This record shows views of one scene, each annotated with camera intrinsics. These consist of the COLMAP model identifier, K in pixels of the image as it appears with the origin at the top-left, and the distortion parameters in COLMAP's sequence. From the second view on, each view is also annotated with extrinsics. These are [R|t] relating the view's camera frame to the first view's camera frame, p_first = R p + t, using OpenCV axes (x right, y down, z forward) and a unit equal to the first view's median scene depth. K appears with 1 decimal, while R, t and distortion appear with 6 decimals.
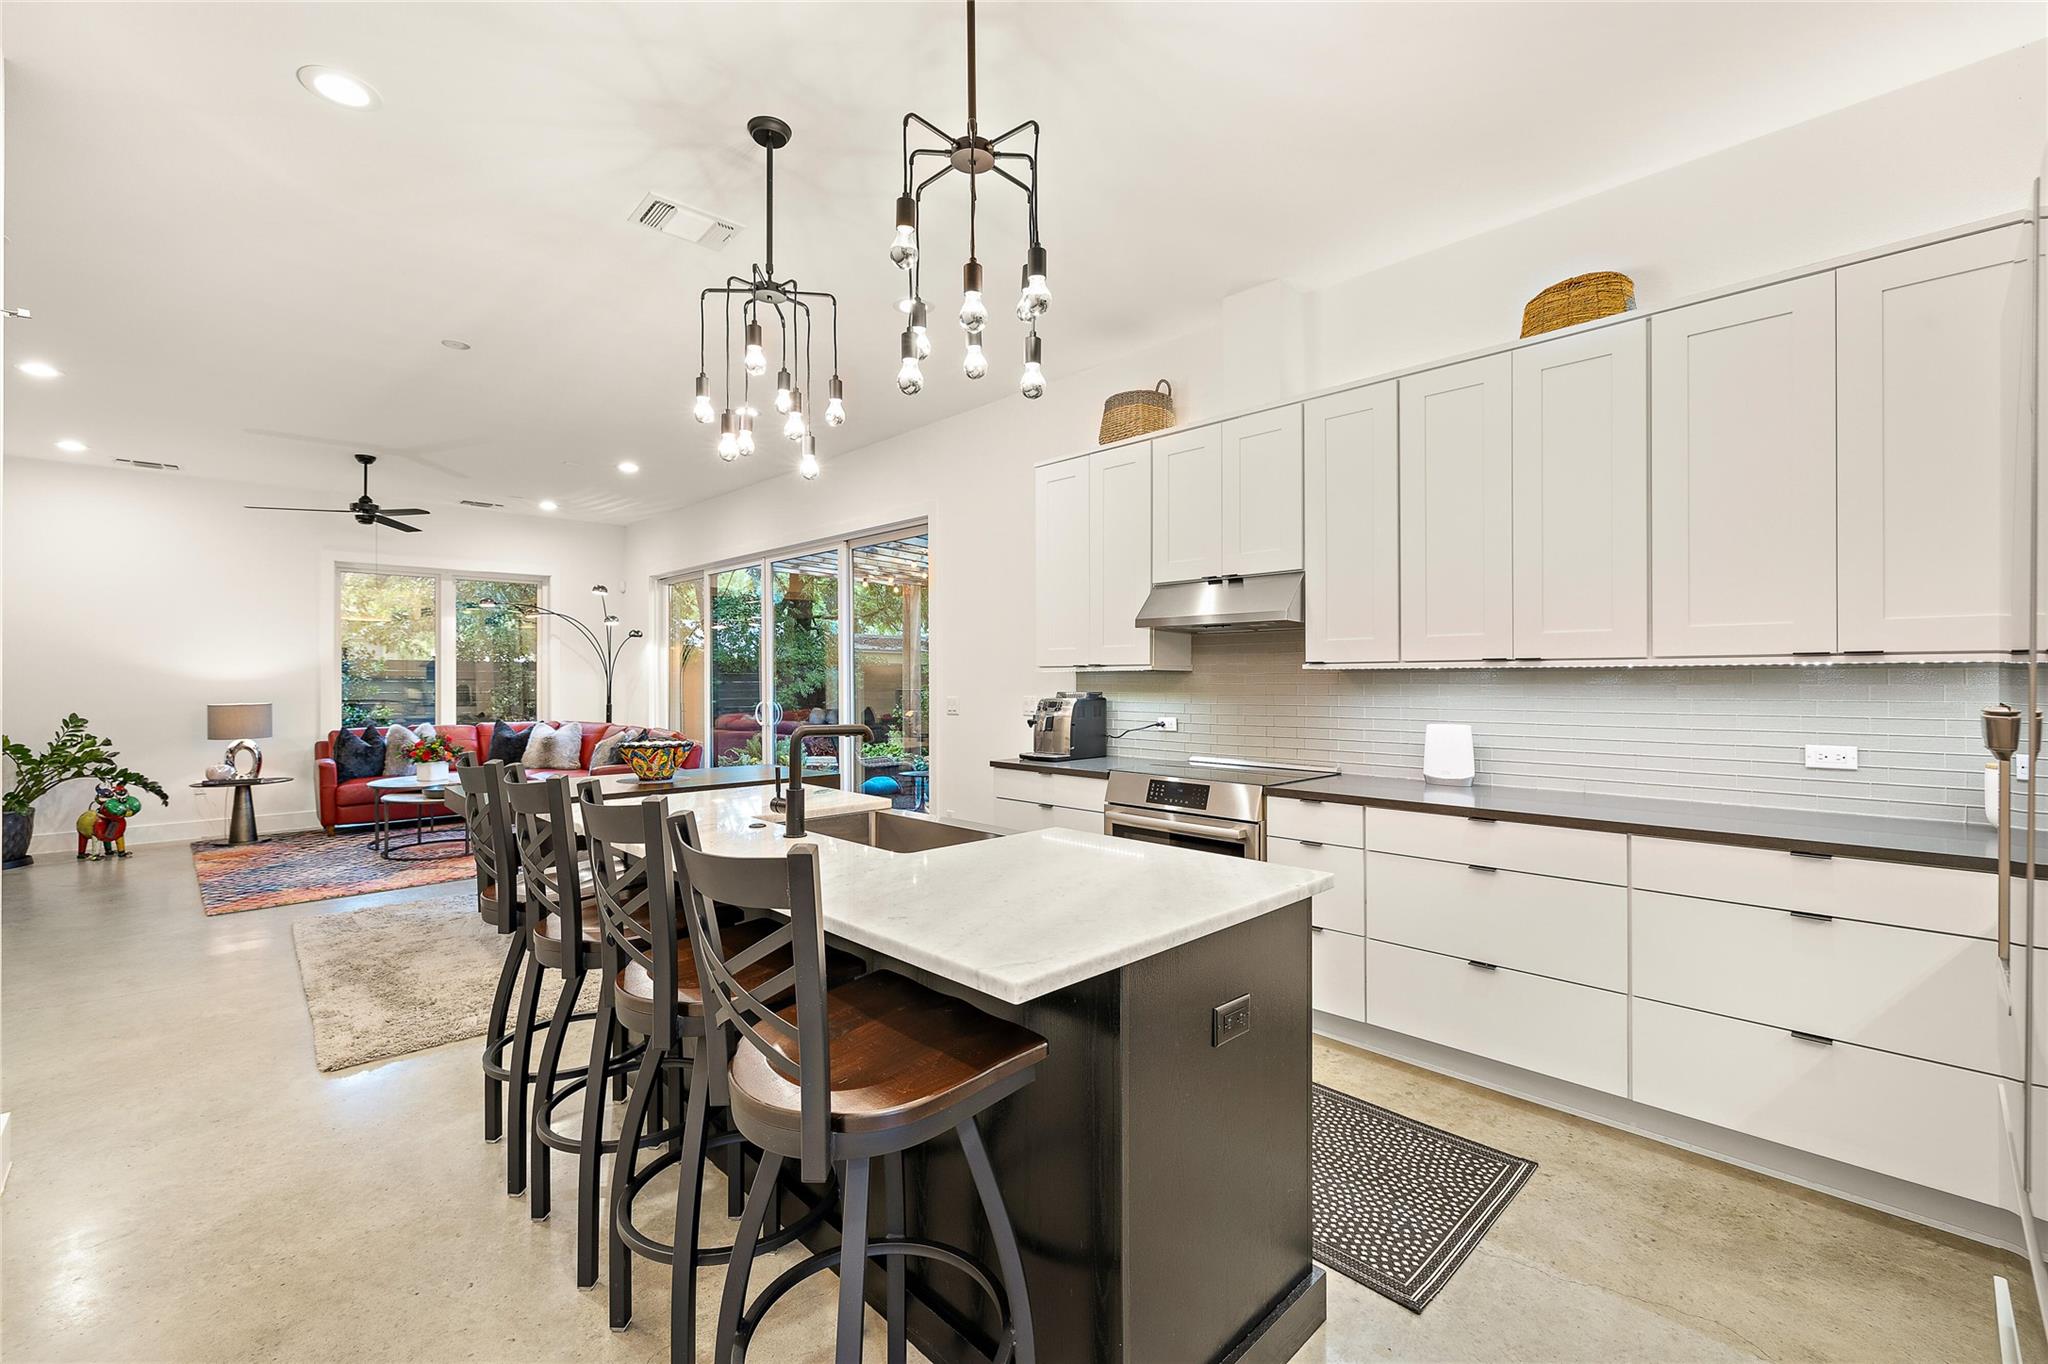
lens RADIAL K [[857.7, 0, 1028.3], [0, 857.7, 676.0], [0, 0, 1]] dist [0.000164, 0.000415]
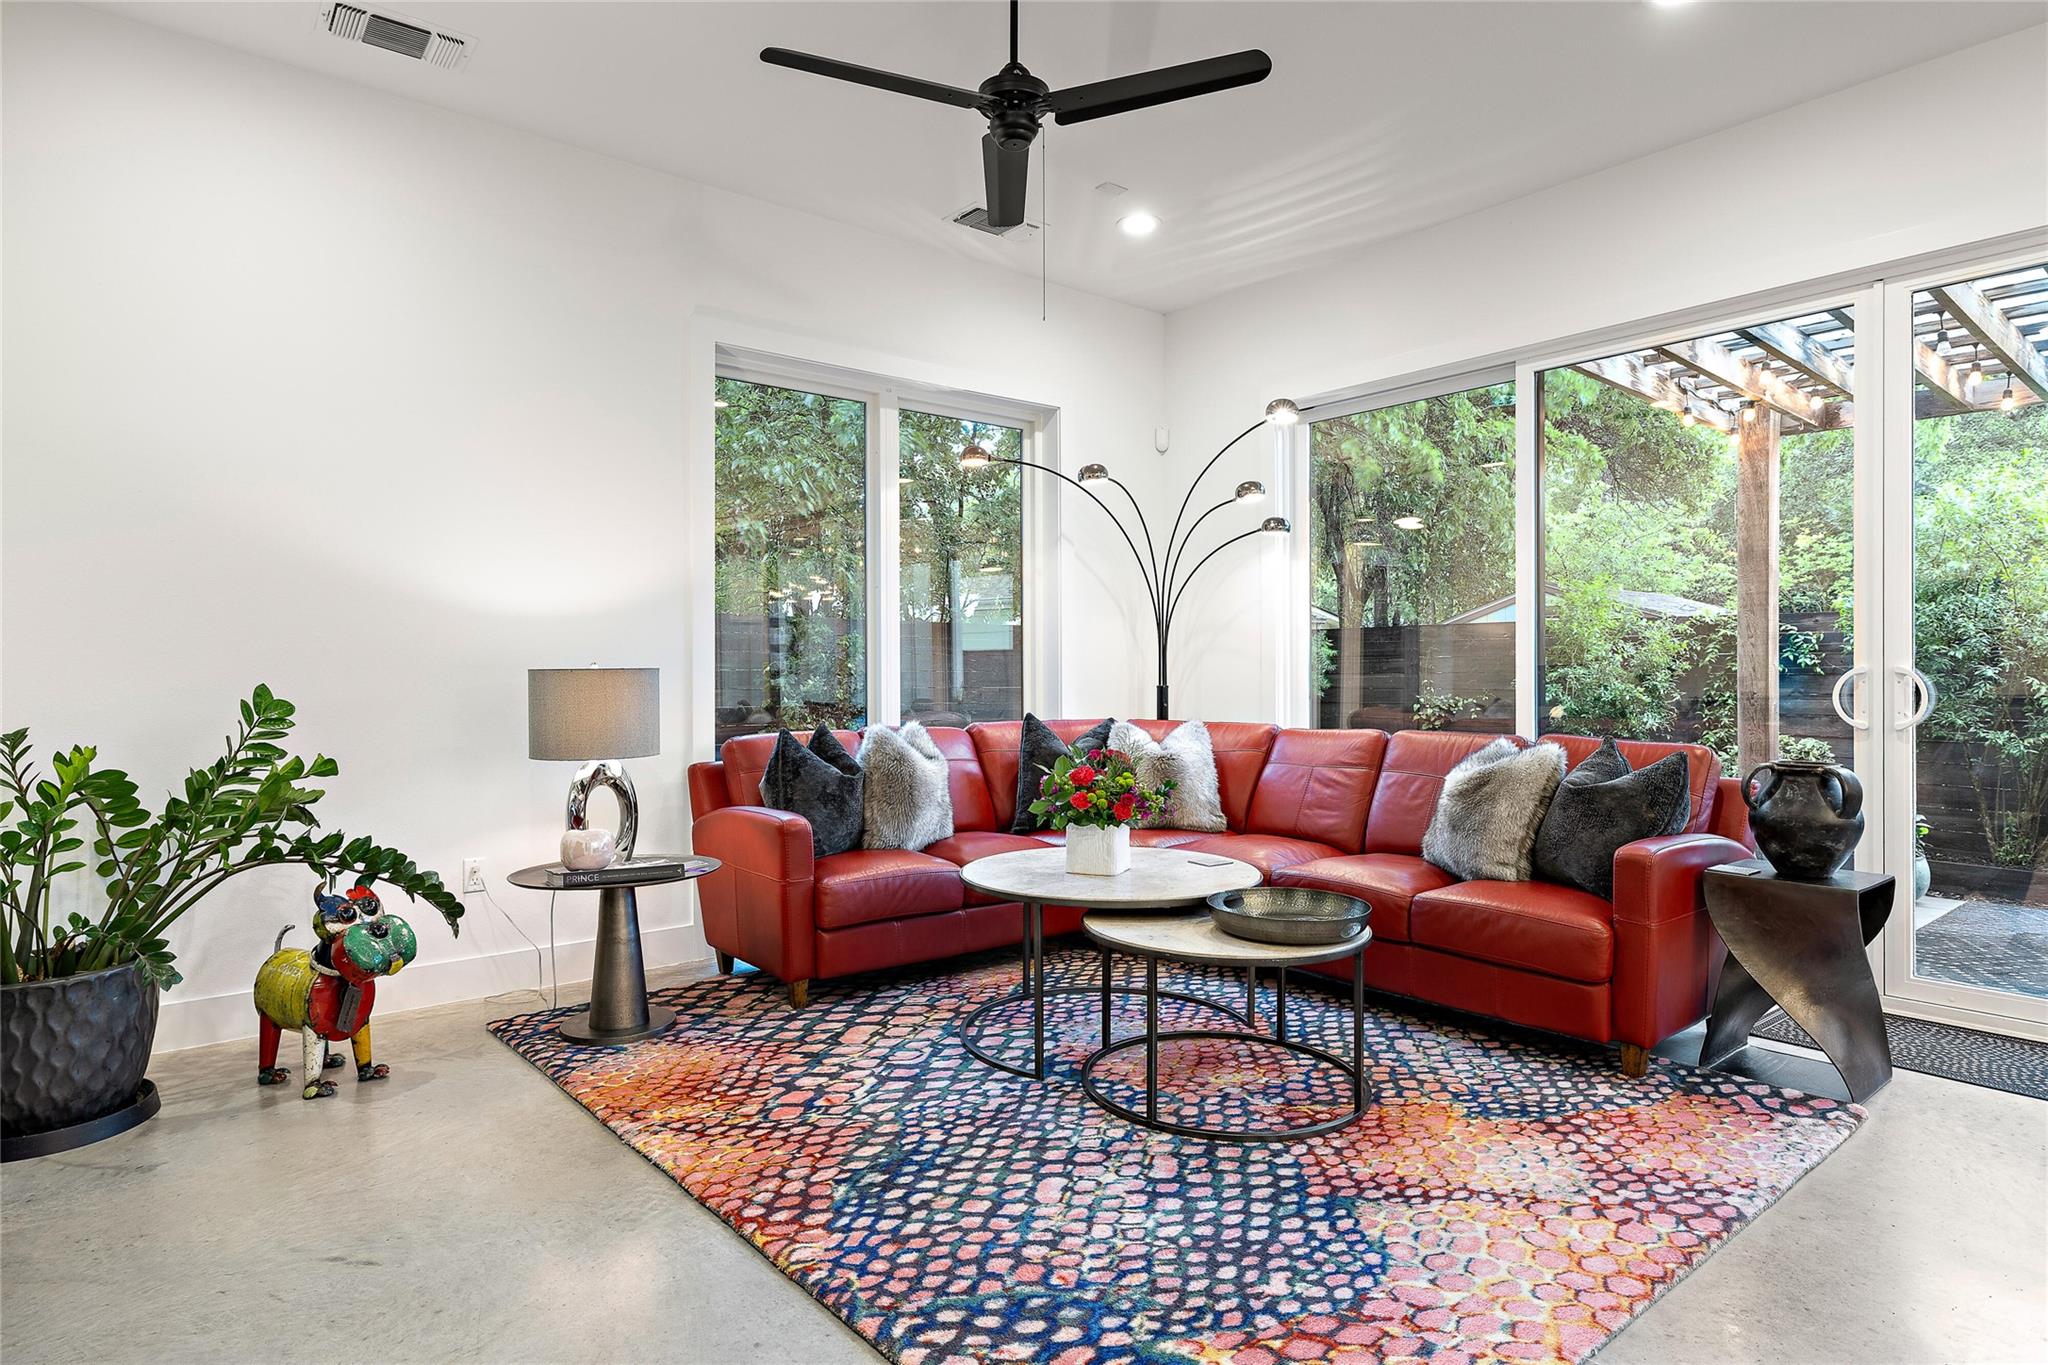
lens RADIAL K [[1136.6, 0, 1025.3], [0, 1136.6, 677.7], [0, 0, 1]] dist [-0.000294, -0.000624]
pose [[0.995821, -0.001152, -0.091320, -0.723056], [0.001681, 0.999982, 0.005721, 0.036512], [0.091312, -0.005850, 0.995805, 0.537082]]
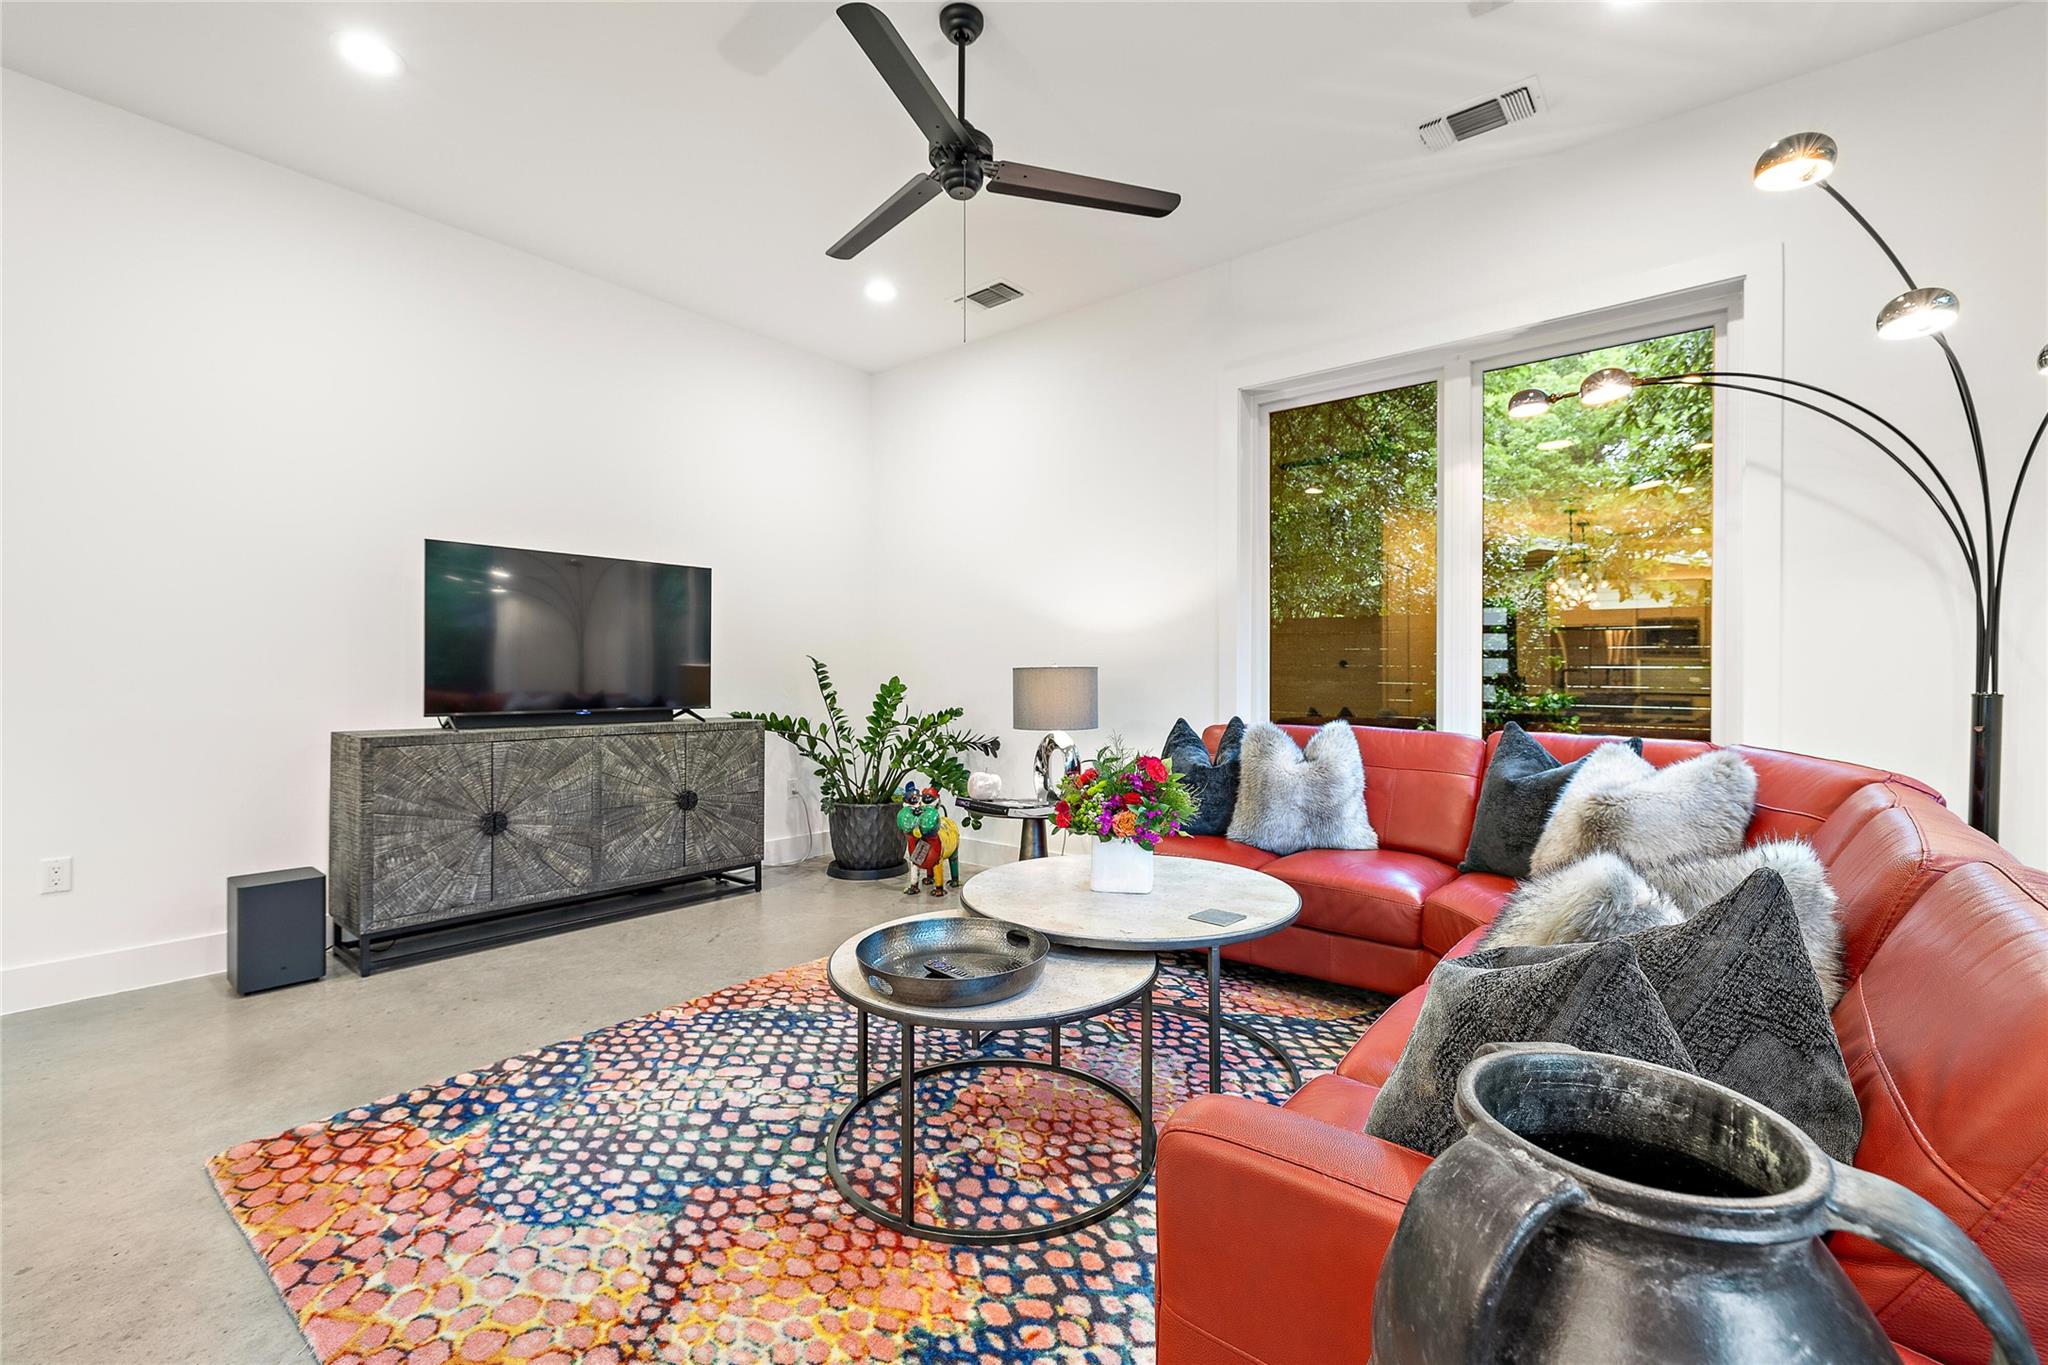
lens RADIAL K [[875.6, 0, 1022.7], [0, 875.6, 668.6], [0, 0, 1]] dist [0.001009, 0.000533]
pose [[0.107954, -0.004321, -0.994147, -0.373856], [0.000440, 0.999991, -0.004298, 0.038578], [0.994156, 0.000026, 0.107955, 0.980597]]
